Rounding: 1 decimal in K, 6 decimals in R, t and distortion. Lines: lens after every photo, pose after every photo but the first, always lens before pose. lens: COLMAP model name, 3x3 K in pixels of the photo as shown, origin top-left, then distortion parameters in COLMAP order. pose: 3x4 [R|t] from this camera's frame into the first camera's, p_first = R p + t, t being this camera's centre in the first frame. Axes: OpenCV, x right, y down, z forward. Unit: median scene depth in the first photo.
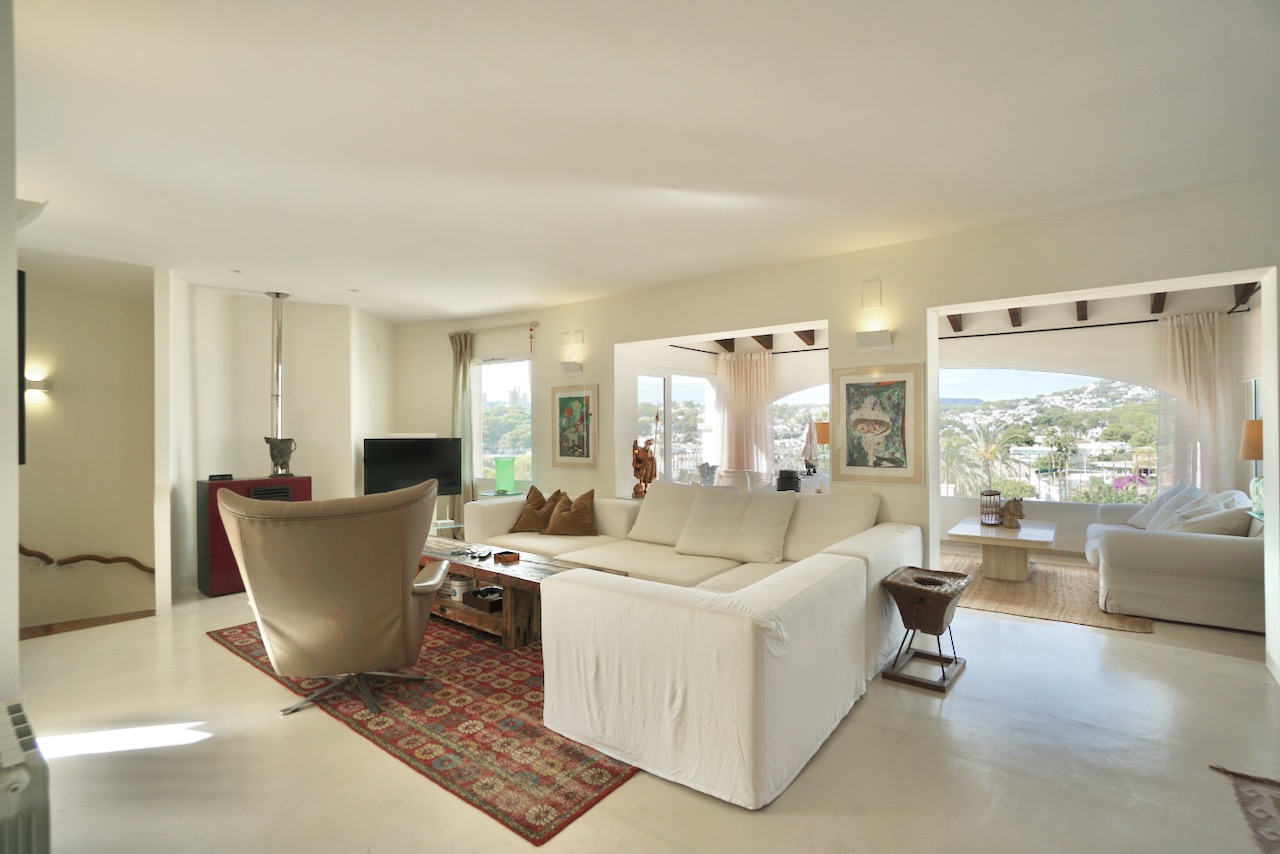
lens RADIAL K [[615.4, 0, 601.2], [0, 615.4, 422.0], [0, 0, 1]] dist [-0.038777, 0.005460]
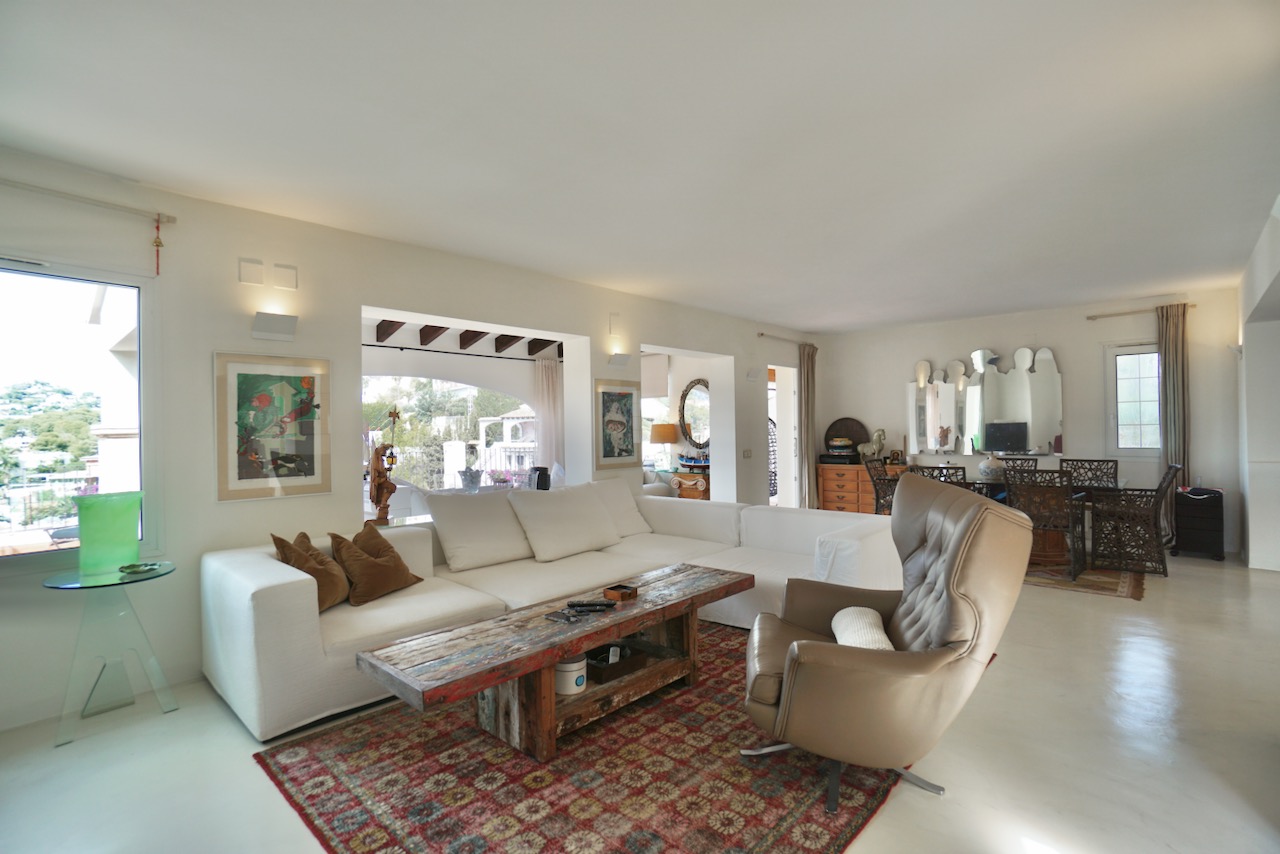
lens RADIAL K [[615.4, 0, 634.5], [0, 615.4, 422.8], [0, 0, 1]] dist [-0.038777, 0.005460]
pose [[0.028262, 0.013763, 0.999506, -0.816838], [0.001215, 0.999904, -0.013803, 0.017586], [-0.999600, 0.001605, 0.028243, 0.858159]]
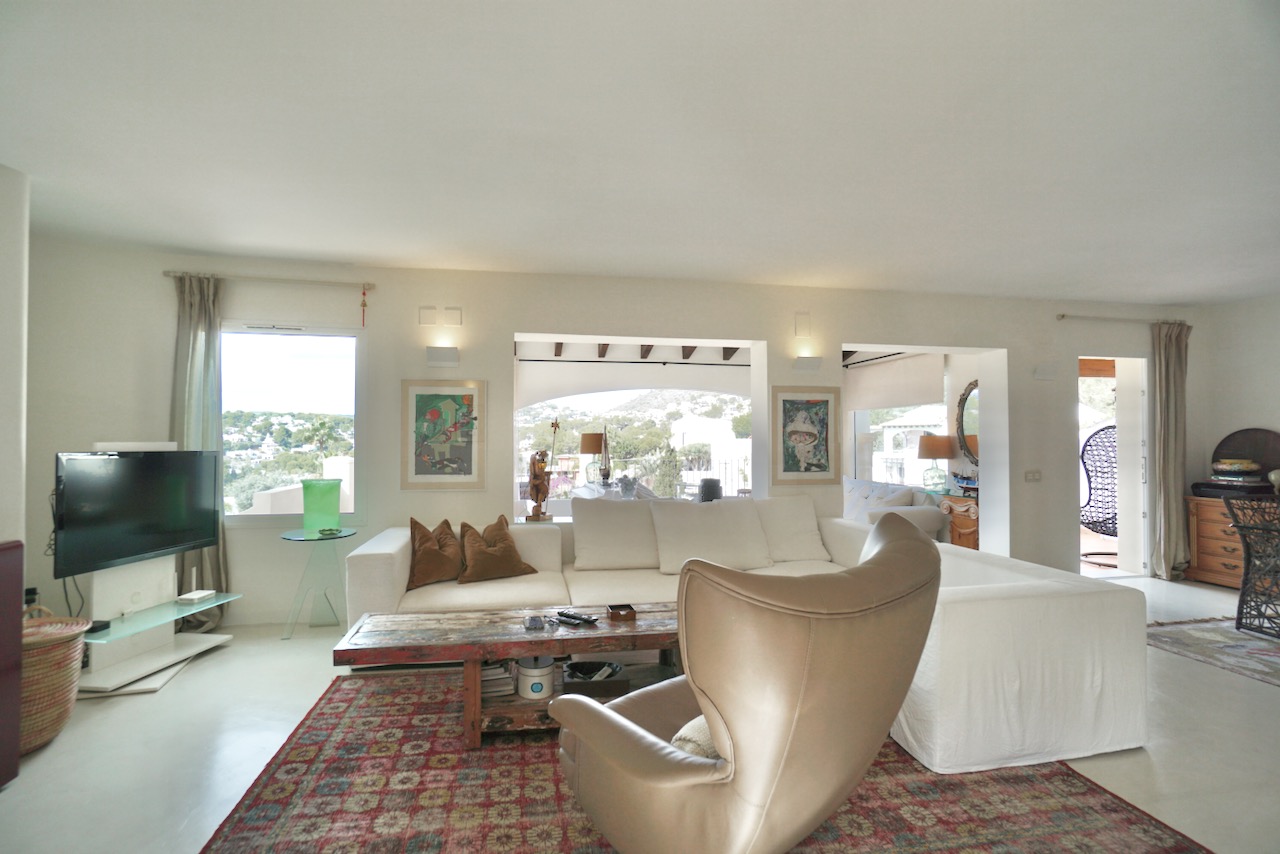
lens RADIAL K [[615.4, 0, 621.9], [0, 615.4, 422.9], [0, 0, 1]] dist [-0.038777, 0.005460]
pose [[0.641432, 0.026549, 0.766720, -0.637125], [-0.014361, 0.999641, -0.022600, 0.010432], [-0.767045, 0.003485, 0.641584, 0.474361]]
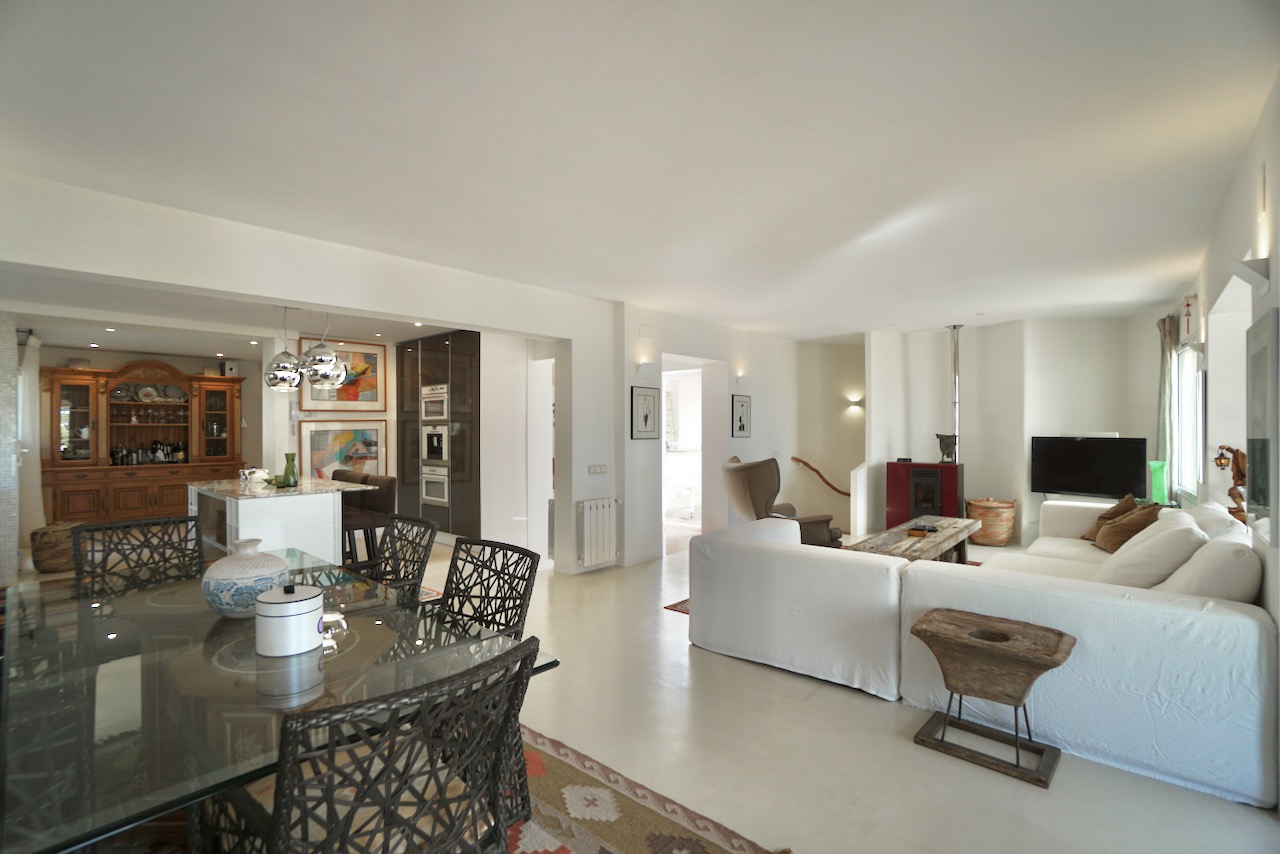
lens RADIAL K [[565.6, 0, 631.3], [0, 565.6, 433.0], [0, 0, 1]] dist [-0.026943, 0.006496]
pose [[-0.019682, 0.013629, -0.999713, 0.903131], [0.018910, 0.999733, 0.013257, -0.009190], [0.999627, -0.018644, -0.019935, 0.395505]]
